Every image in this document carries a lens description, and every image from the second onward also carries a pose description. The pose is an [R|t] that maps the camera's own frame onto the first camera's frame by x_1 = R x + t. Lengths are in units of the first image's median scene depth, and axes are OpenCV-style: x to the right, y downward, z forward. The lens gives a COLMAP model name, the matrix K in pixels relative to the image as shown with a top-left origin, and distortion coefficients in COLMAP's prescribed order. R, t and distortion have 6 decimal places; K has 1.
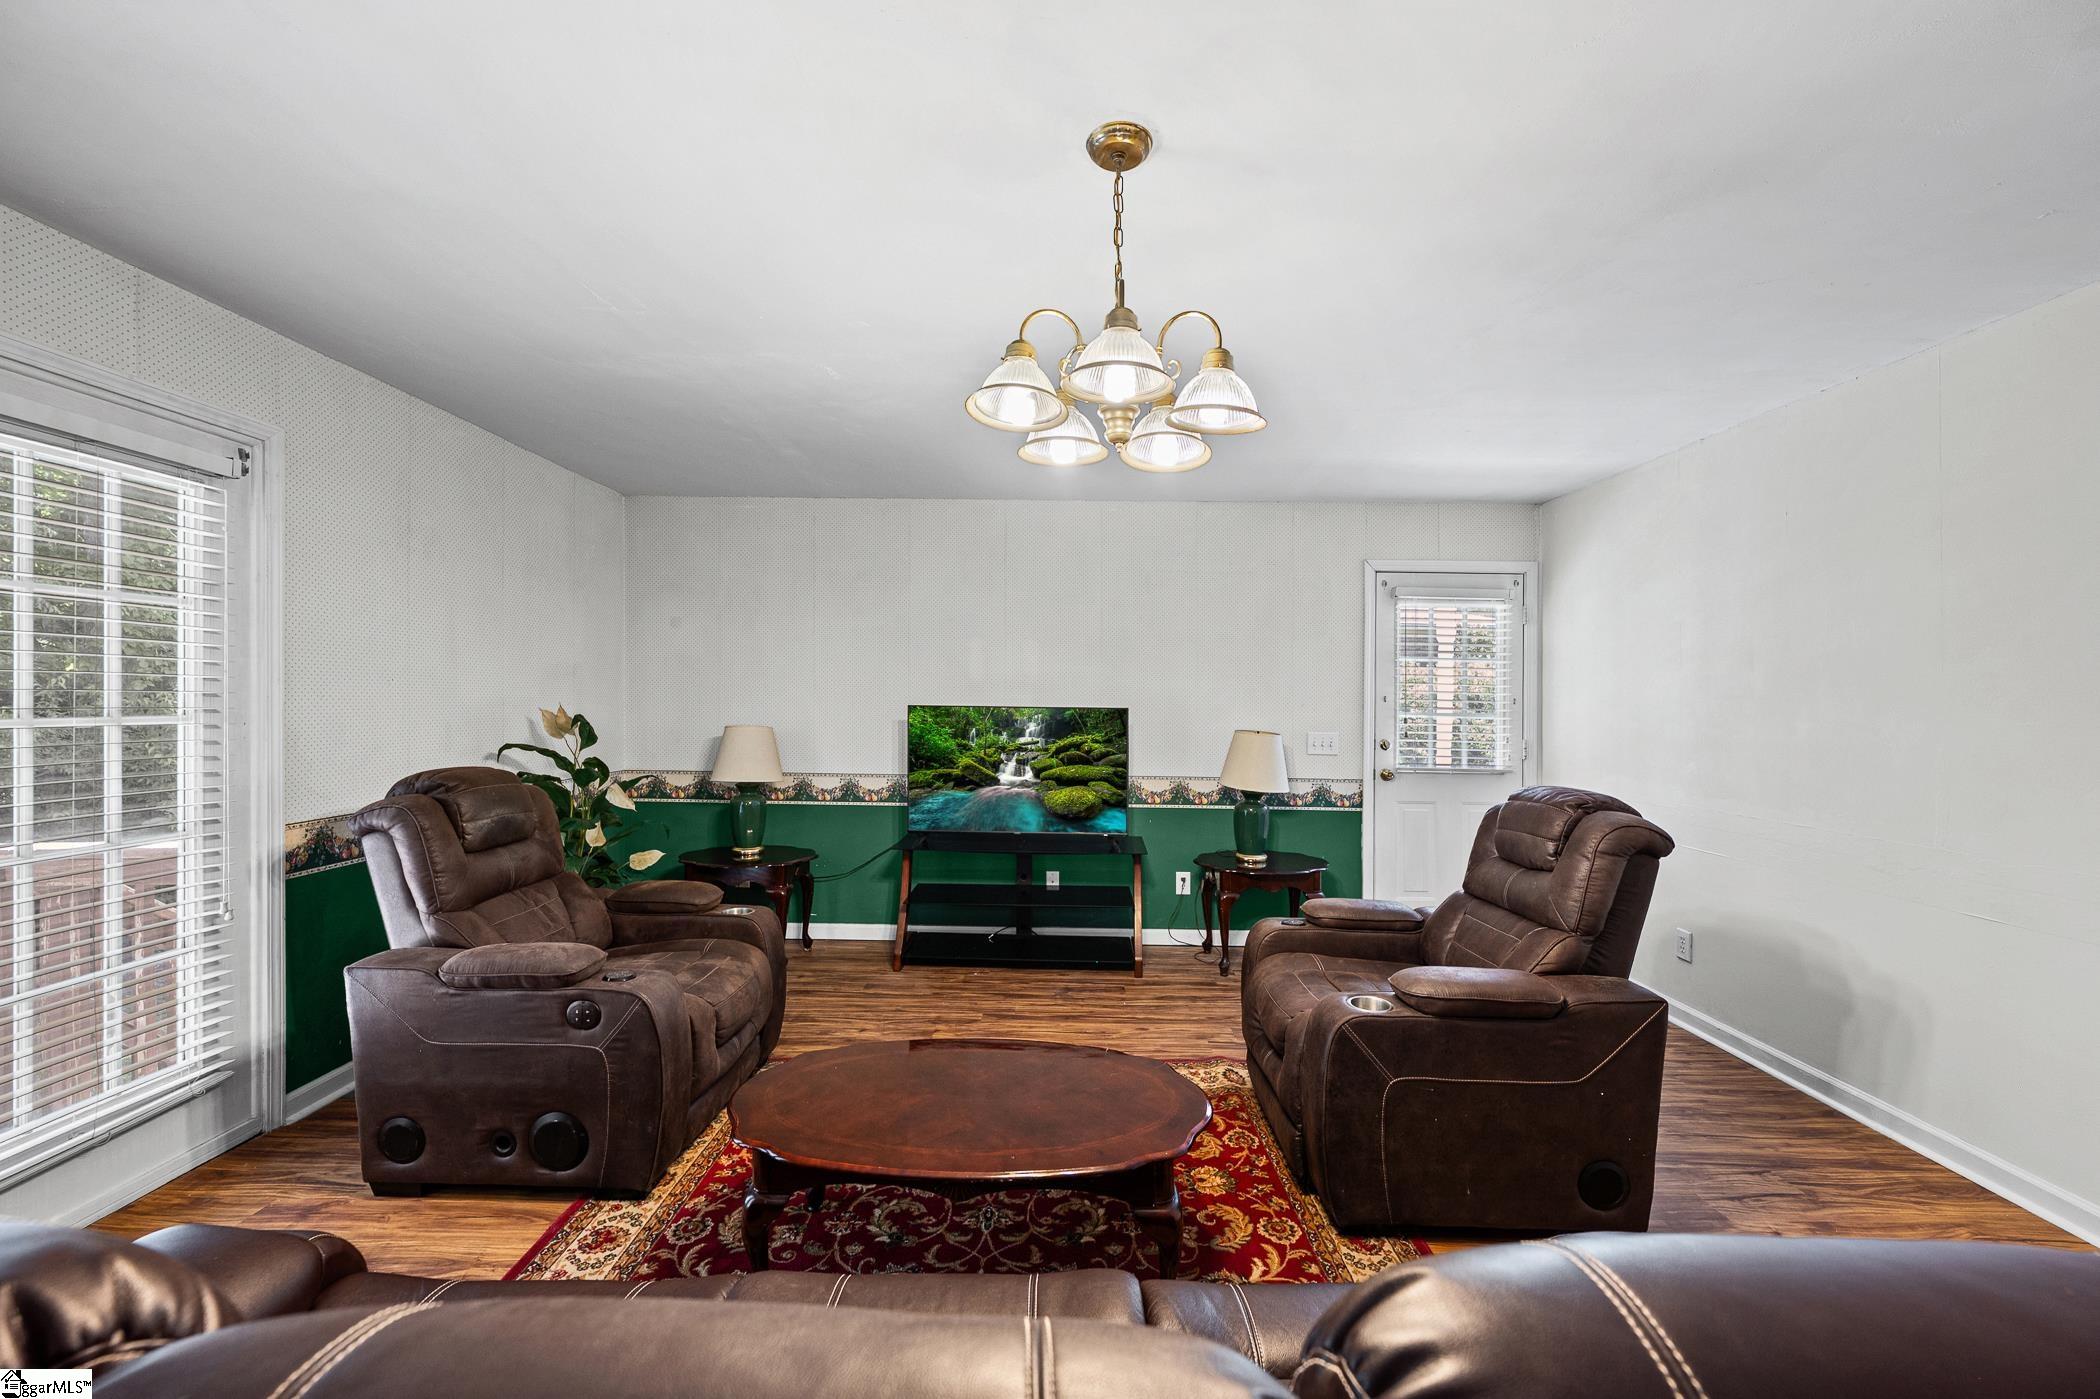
lens RADIAL K [[840.0, 0, 1058.5], [0, 840.0, 690.0], [0, 0, 1]] dist [0.000023, -0.000186]
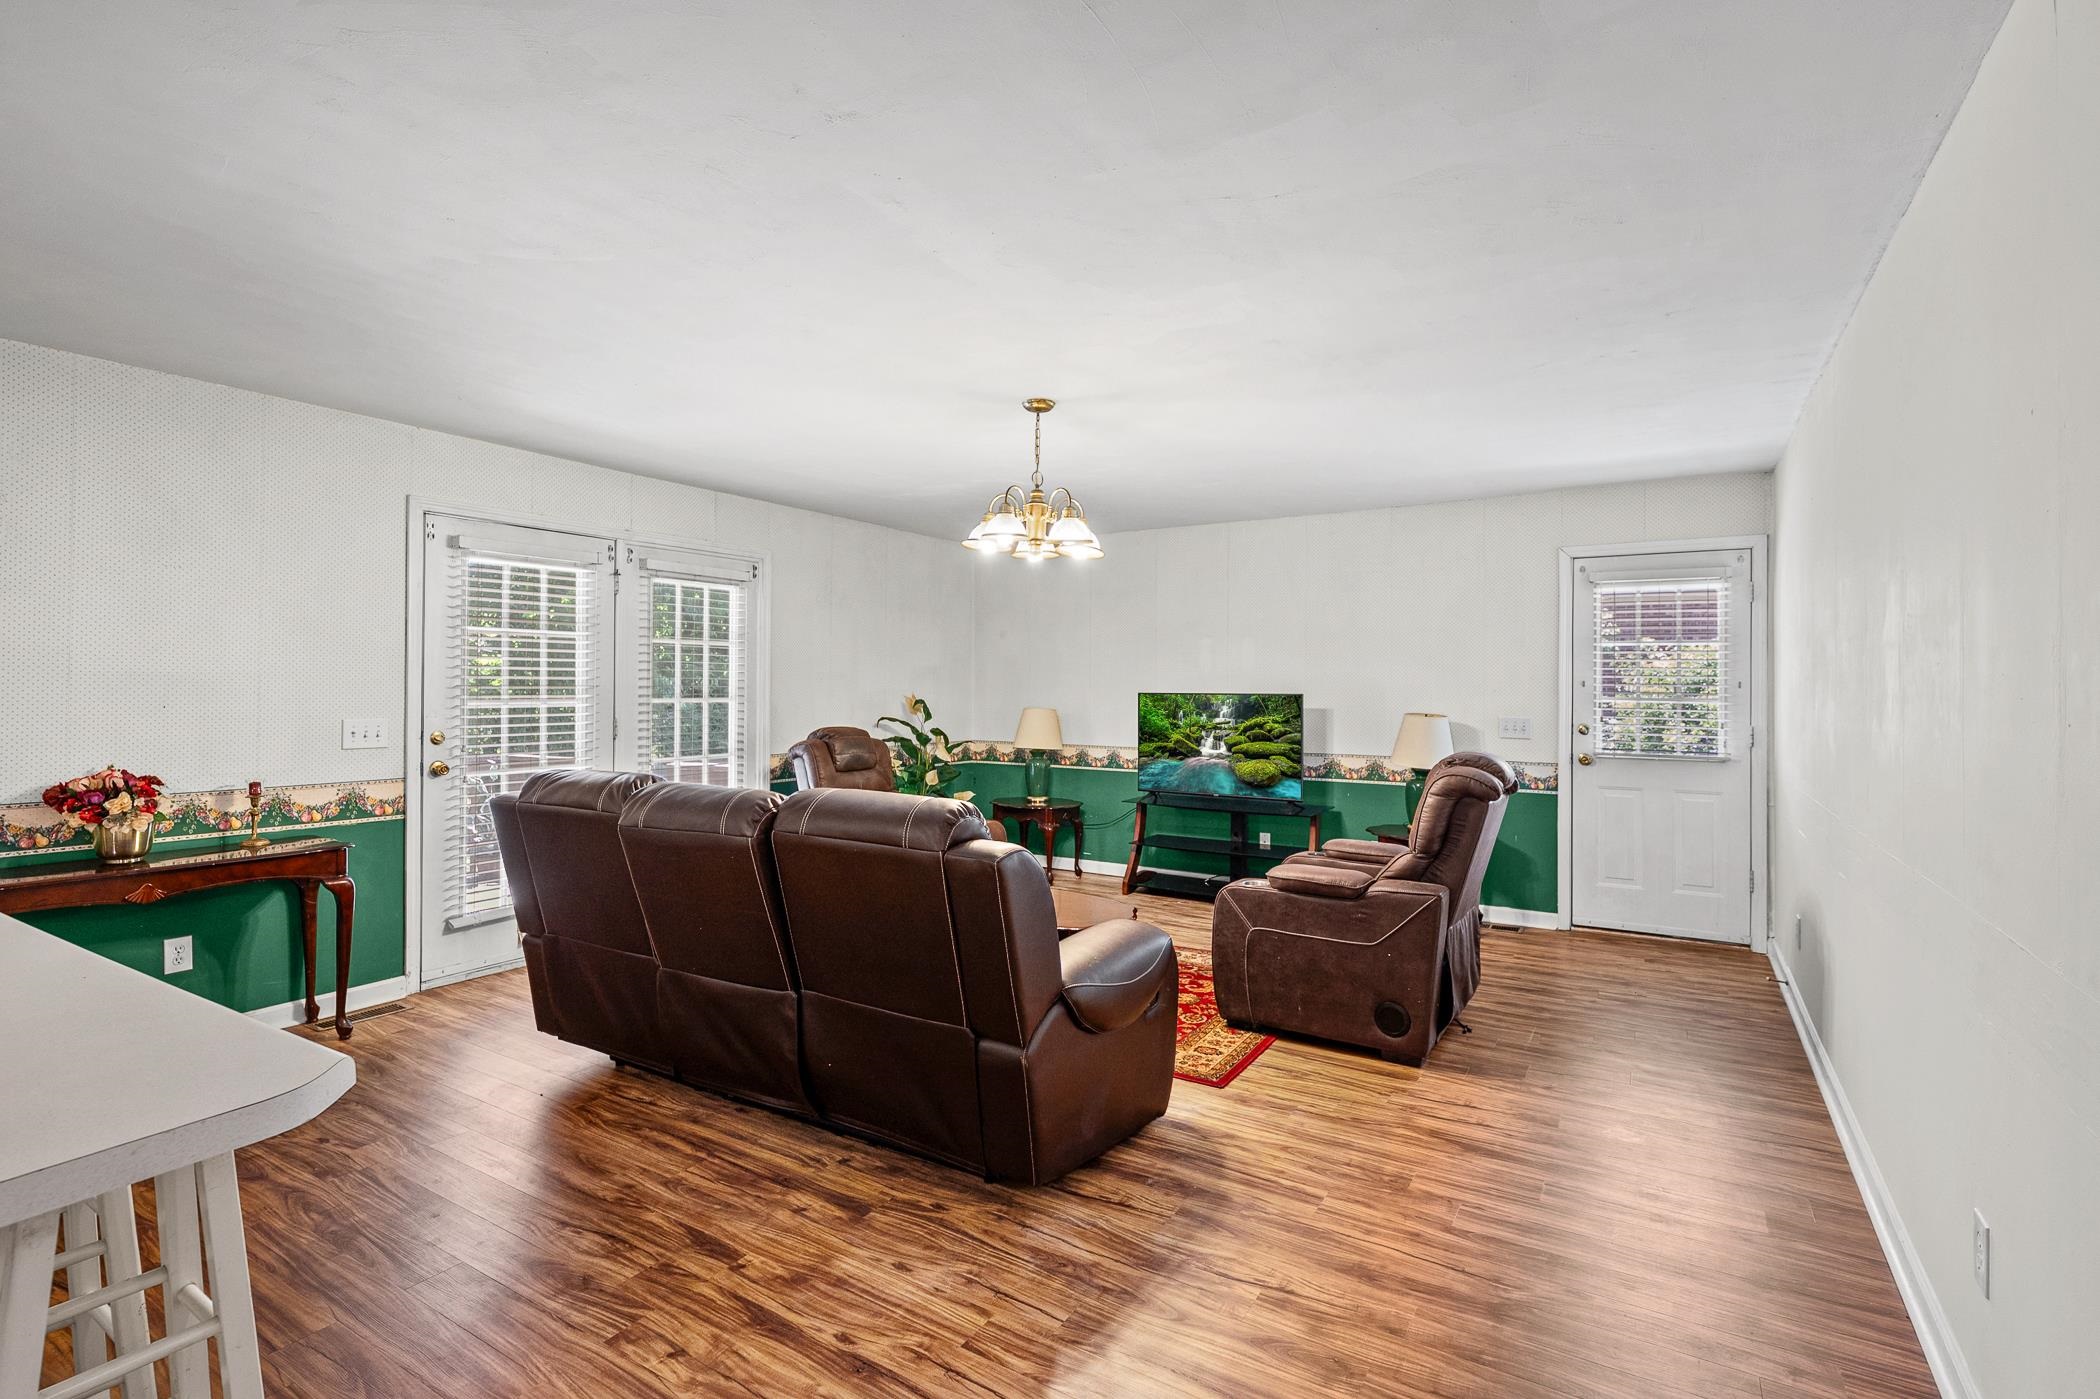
lens RADIAL K [[996.2, 0, 1052.8], [0, 996.2, 652.8], [0, 0, 1]] dist [-0.018580, 0.000383]
pose [[0.848026, -0.027337, -0.529249, 0.531675], [0.012132, 0.999408, -0.032184, 0.004094], [0.529816, 0.020872, 0.847856, -0.378805]]
